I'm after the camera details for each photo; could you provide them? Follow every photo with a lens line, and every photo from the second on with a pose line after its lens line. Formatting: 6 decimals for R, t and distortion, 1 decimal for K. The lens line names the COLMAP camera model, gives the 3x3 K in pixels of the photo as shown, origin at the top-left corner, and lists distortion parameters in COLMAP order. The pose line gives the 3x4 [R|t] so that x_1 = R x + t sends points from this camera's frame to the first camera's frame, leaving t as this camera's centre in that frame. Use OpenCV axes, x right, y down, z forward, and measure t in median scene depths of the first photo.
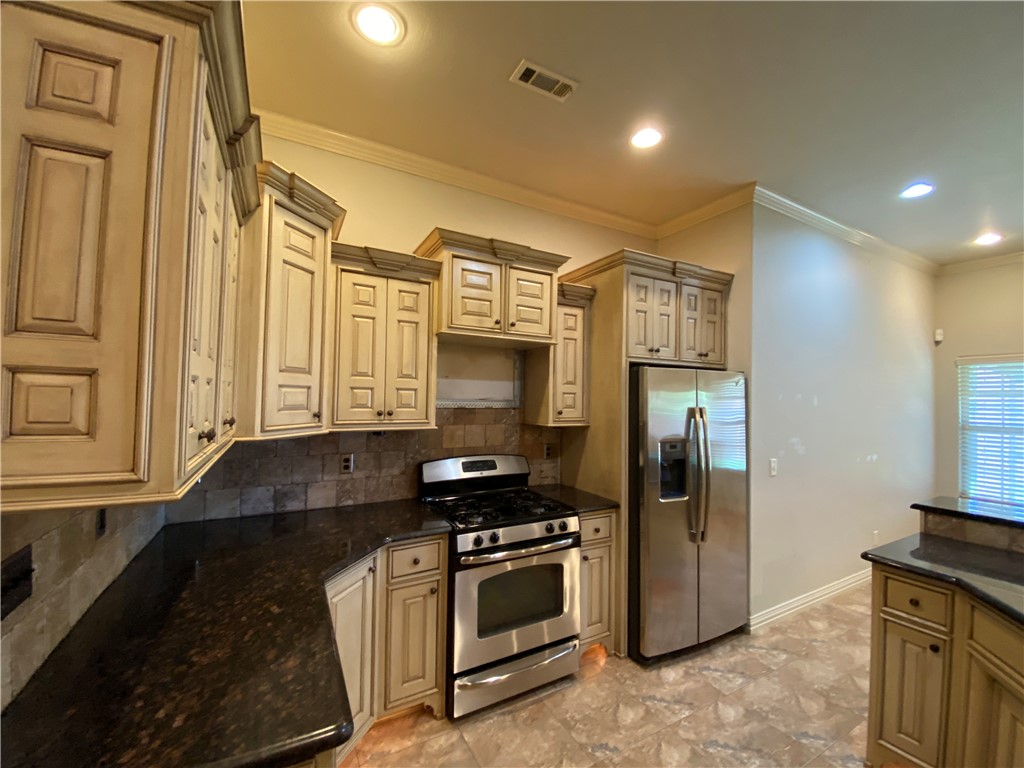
lens RADIAL K [[416.1, 0, 507.5], [0, 416.1, 383.2], [0, 0, 1]] dist [0.012559, -0.015642]
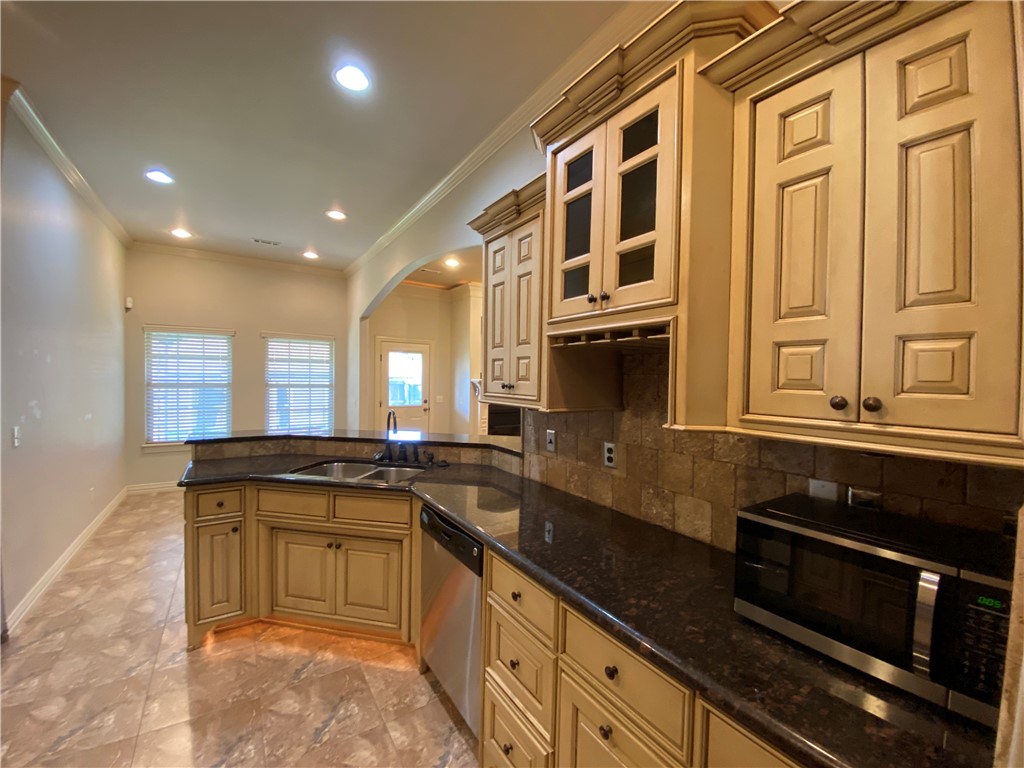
lens RADIAL K [[416.1, 0, 516.7], [0, 416.1, 386.2], [0, 0, 1]] dist [0.012559, -0.015642]
pose [[-0.093638, -0.042485, 0.994699, -0.301313], [-0.048921, 0.998079, 0.038024, 0.024496], [-0.994404, -0.045101, -0.095537, 0.107295]]
